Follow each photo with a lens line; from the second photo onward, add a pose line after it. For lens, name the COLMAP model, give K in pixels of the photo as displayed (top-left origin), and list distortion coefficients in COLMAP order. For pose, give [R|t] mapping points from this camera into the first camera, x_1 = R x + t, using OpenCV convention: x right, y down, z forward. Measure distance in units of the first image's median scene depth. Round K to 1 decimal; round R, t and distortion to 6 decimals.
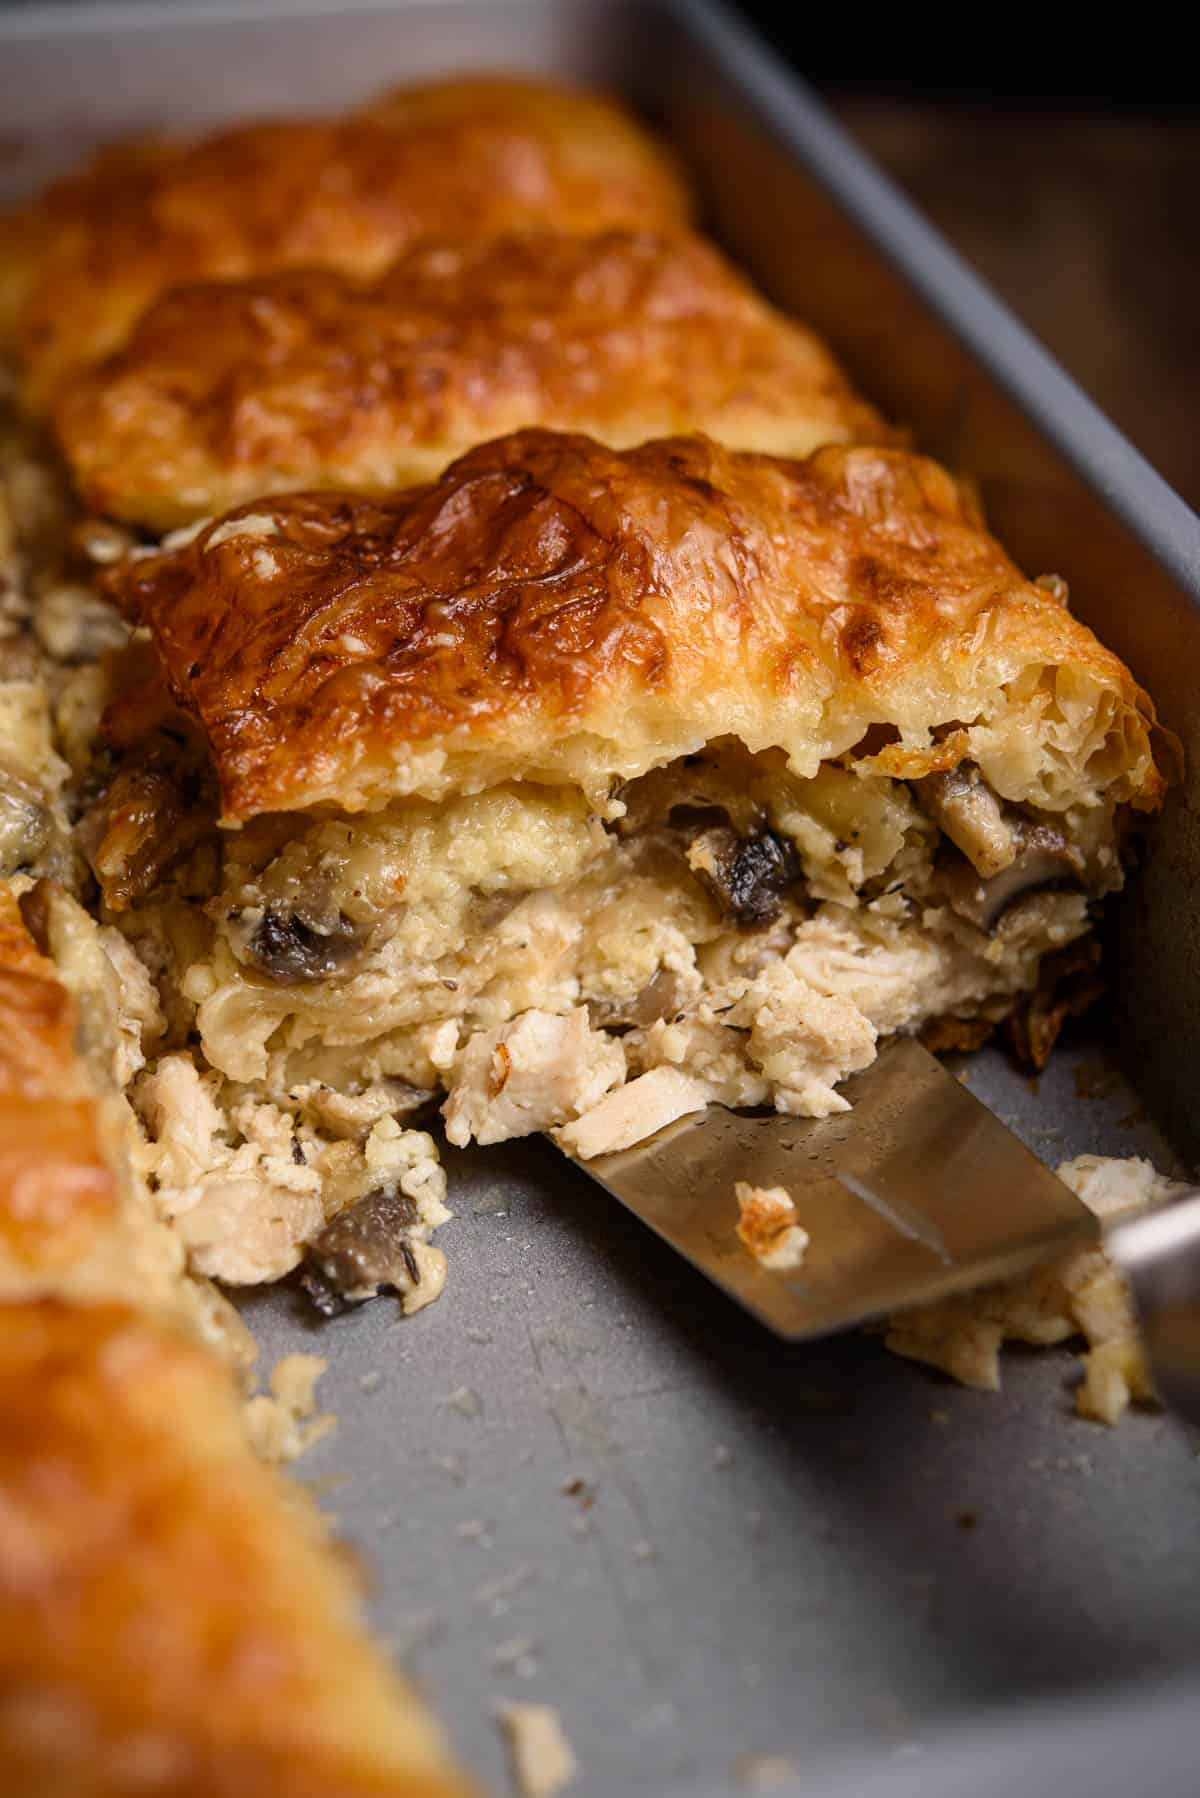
lens RADIAL K [[3023.6, 0, 600.0], [0, 3023.6, 899.0], [0, 0, 1]] dist [-0.002637, 0.004418]
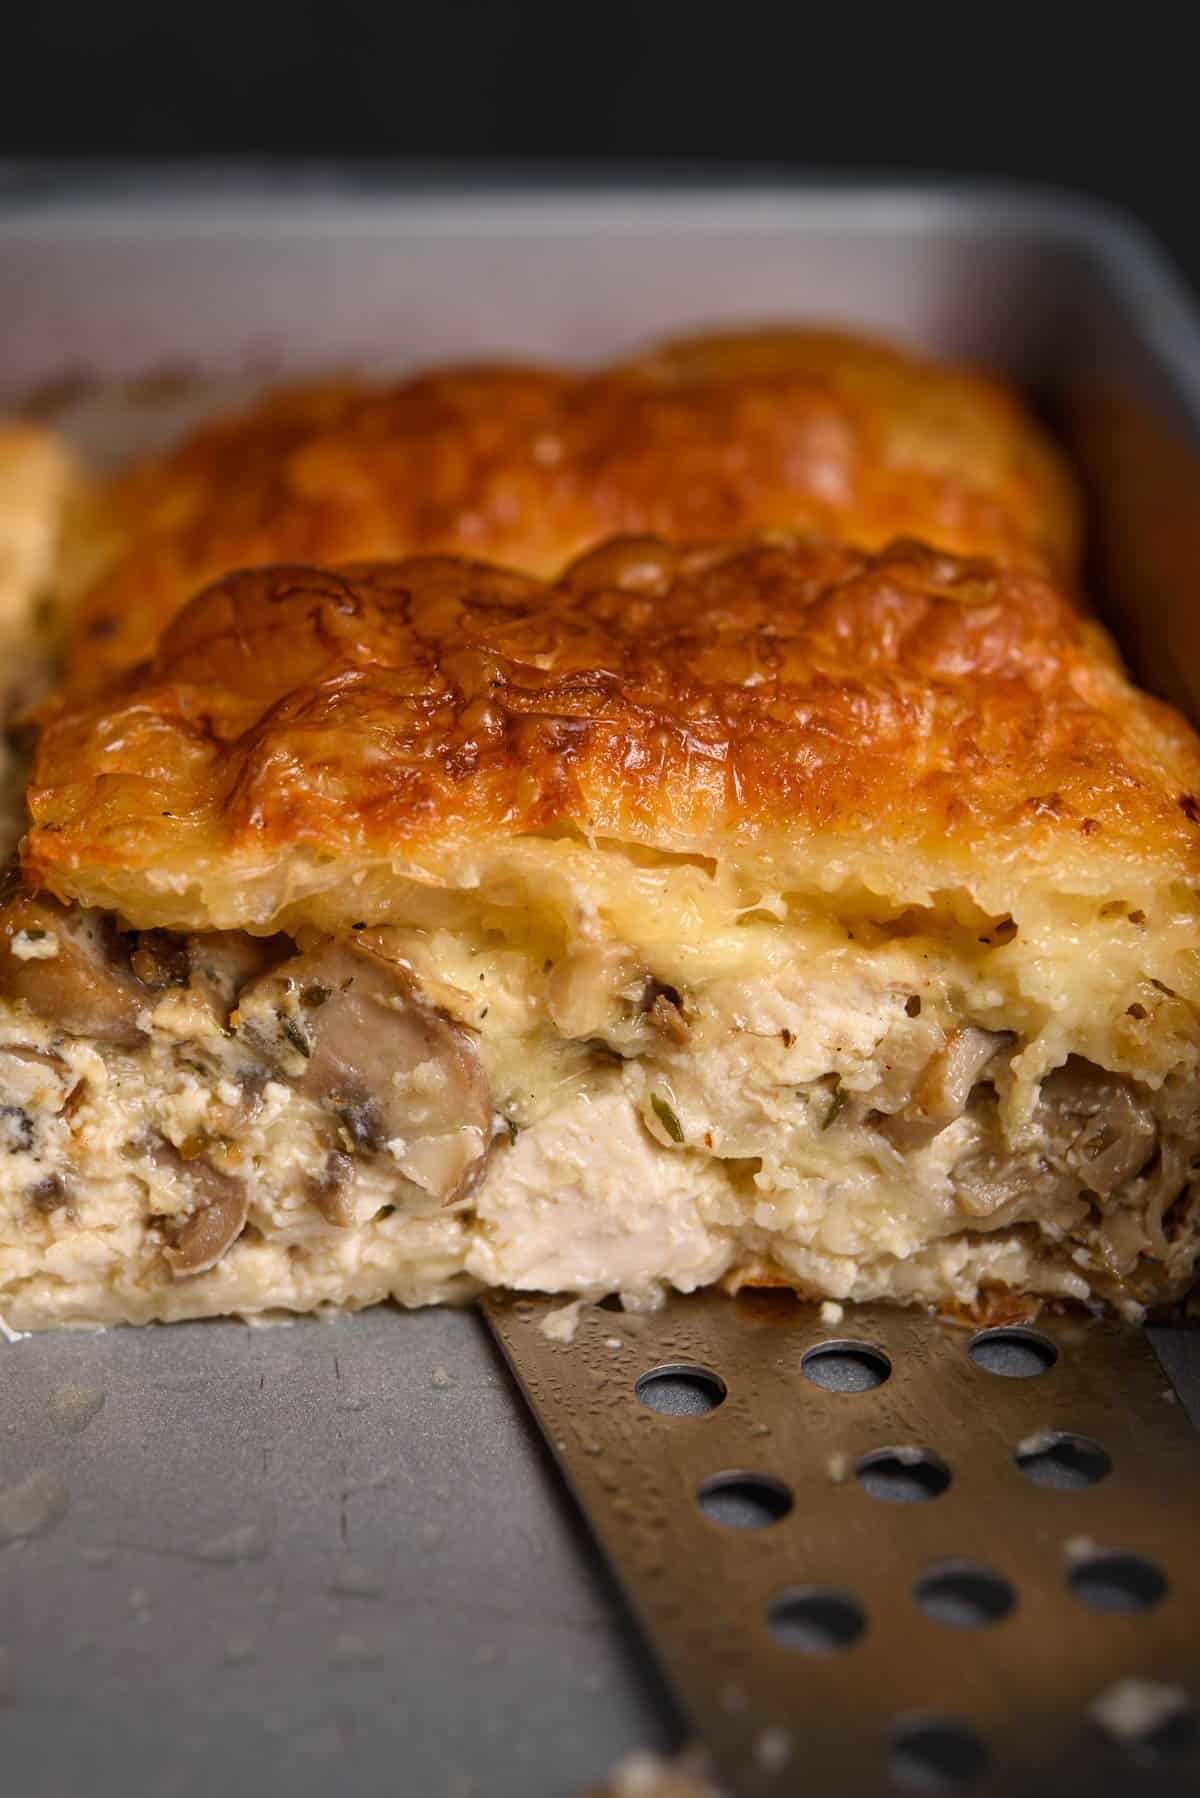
lens RADIAL K [[3314.3, 0, 600.0], [0, 3314.3, 899.0], [0, 0, 1]] dist [-0.011345, -0.017253]
pose [[0.979706, 0.096933, -0.175445, 0.077846], [-0.117363, 0.986970, -0.110073, -0.056884], [0.162489, 0.128430, 0.978316, 0.290756]]
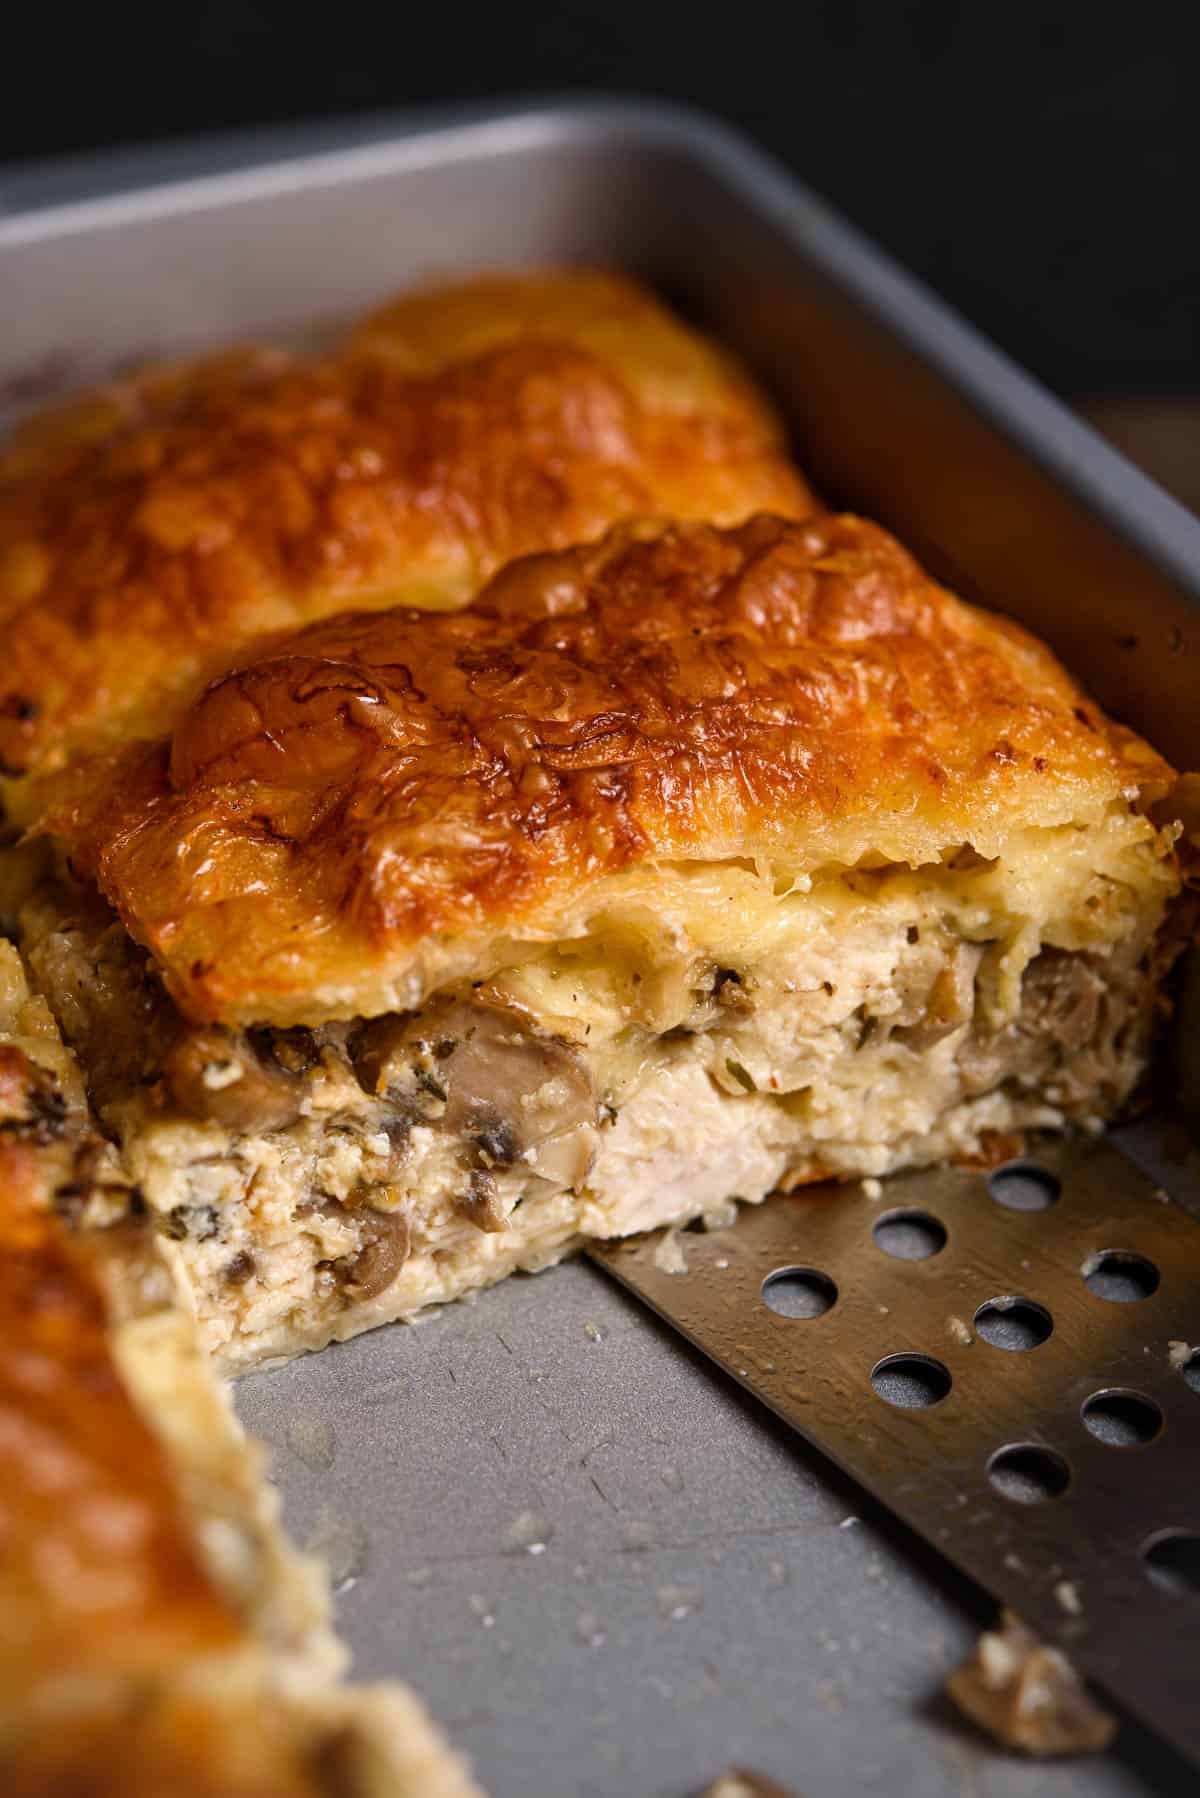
lens RADIAL K [[3023.6, 0, 600.0], [0, 3023.6, 899.0], [0, 0, 1]] dist [-0.002637, 0.004418]
pose [[0.988033, -0.105562, 0.112461, -0.140701], [0.101696, 0.994027, 0.039592, -0.166601], [-0.115968, -0.027681, 0.992867, 0.240545]]
